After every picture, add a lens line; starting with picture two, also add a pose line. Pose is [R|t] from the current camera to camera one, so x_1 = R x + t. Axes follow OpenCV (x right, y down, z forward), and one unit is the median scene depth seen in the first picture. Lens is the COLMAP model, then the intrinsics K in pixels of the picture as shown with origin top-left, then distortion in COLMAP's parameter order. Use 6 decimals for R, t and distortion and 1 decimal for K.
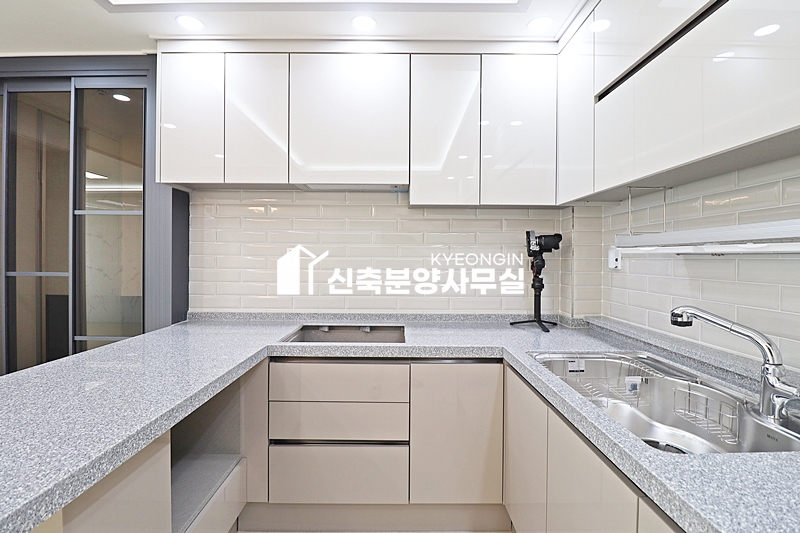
lens RADIAL K [[387.1, 0, 398.2], [0, 387.1, 260.1], [0, 0, 1]] dist [-0.001167, -0.013314]
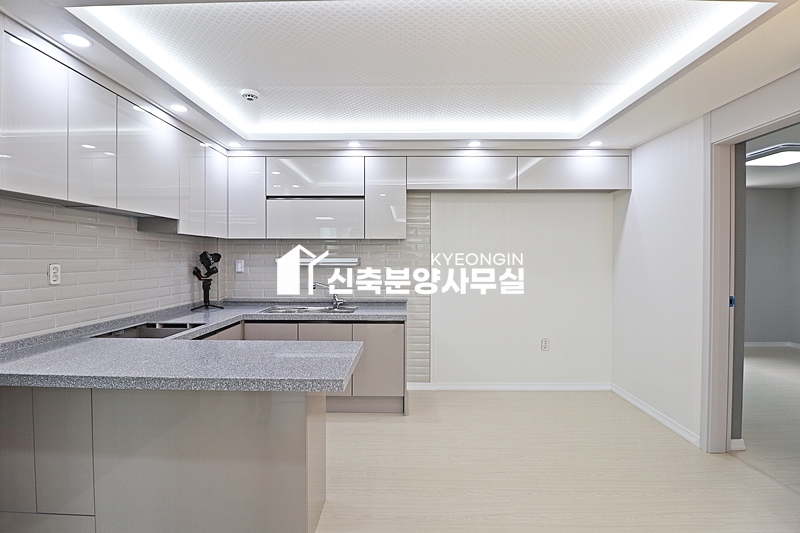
lens RADIAL K [[381.8, 0, 399.0], [0, 381.8, 261.1], [0, 0, 1]] dist [-0.000497, -0.011995]
pose [[0.015396, -0.014790, 0.999772, -1.326376], [0.005628, 0.999876, 0.014705, -0.054024], [-0.999866, 0.005400, 0.015477, 0.146829]]
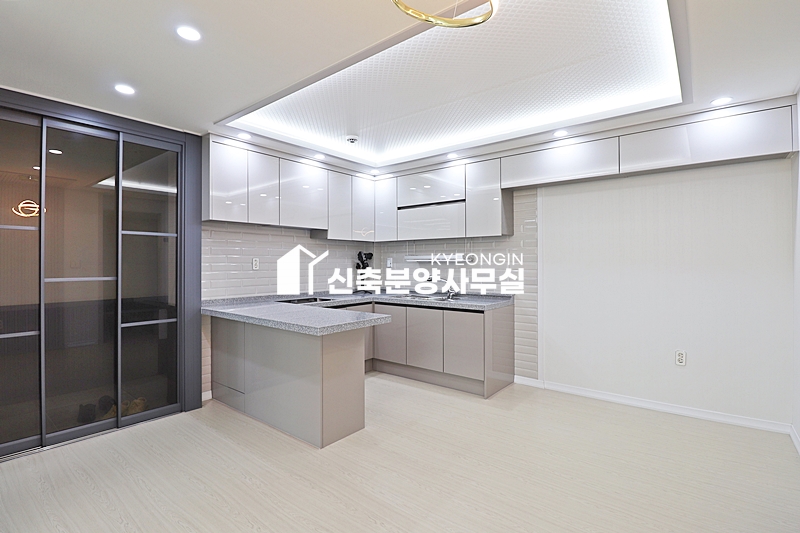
lens RADIAL K [[381.8, 0, 399.0], [0, 381.8, 261.1], [0, 0, 1]] dist [-0.000497, -0.011995]
pose [[0.630392, -0.003738, 0.776268, -1.320026], [0.012154, 0.999913, -0.005054, -0.003878], [-0.776182, 0.012621, 0.630383, -0.624874]]
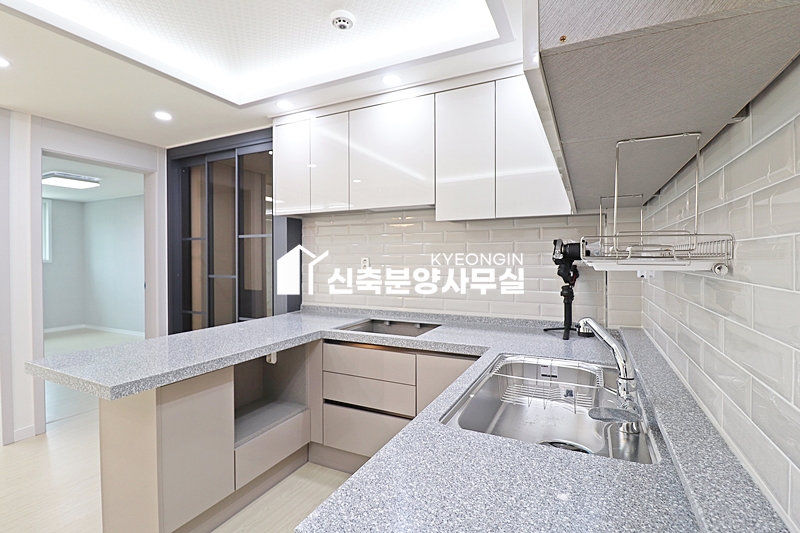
lens RADIAL K [[381.8, 0, 399.0], [0, 381.8, 261.1], [0, 0, 1]] dist [-0.000497, -0.011995]
pose [[0.896173, -0.006547, -0.443657, 0.425086], [0.005895, 0.999979, -0.002848, -0.018786], [0.443666, -0.000063, 0.896192, -0.085760]]
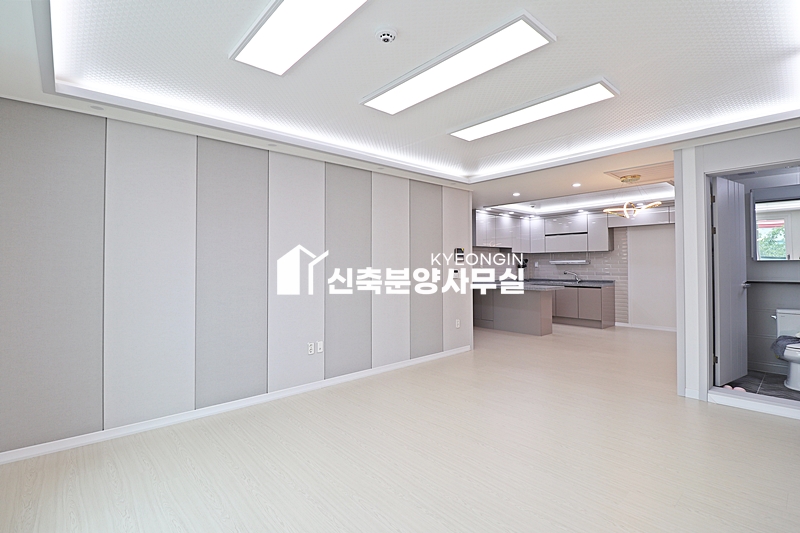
lens RADIAL K [[376.8, 0, 400.4], [0, 376.8, 261.9], [0, 0, 1]] dist [0.001660, -0.014298]
pose [[0.743939, -0.006649, 0.668215, -3.505612], [0.015873, 0.999844, -0.007724, -0.026661], [-0.668059, 0.016353, 0.743928, -1.212638]]
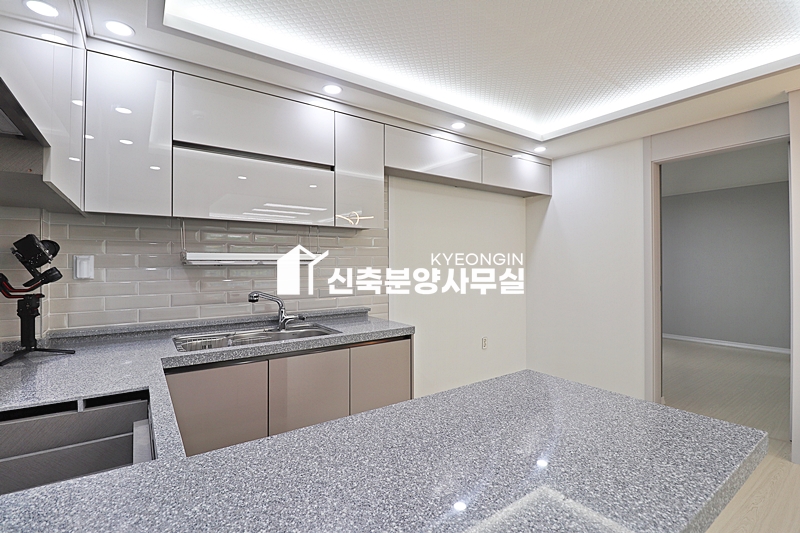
lens RADIAL K [[376.8, 0, 400.4], [0, 376.8, 261.9], [0, 0, 1]] dist [0.001660, -0.014298]
pose [[-0.580572, -0.000436, 0.814209, -0.712451], [0.005089, 0.999978, 0.004164, -0.020223], [-0.814193, 0.006561, -0.580557, 0.857198]]
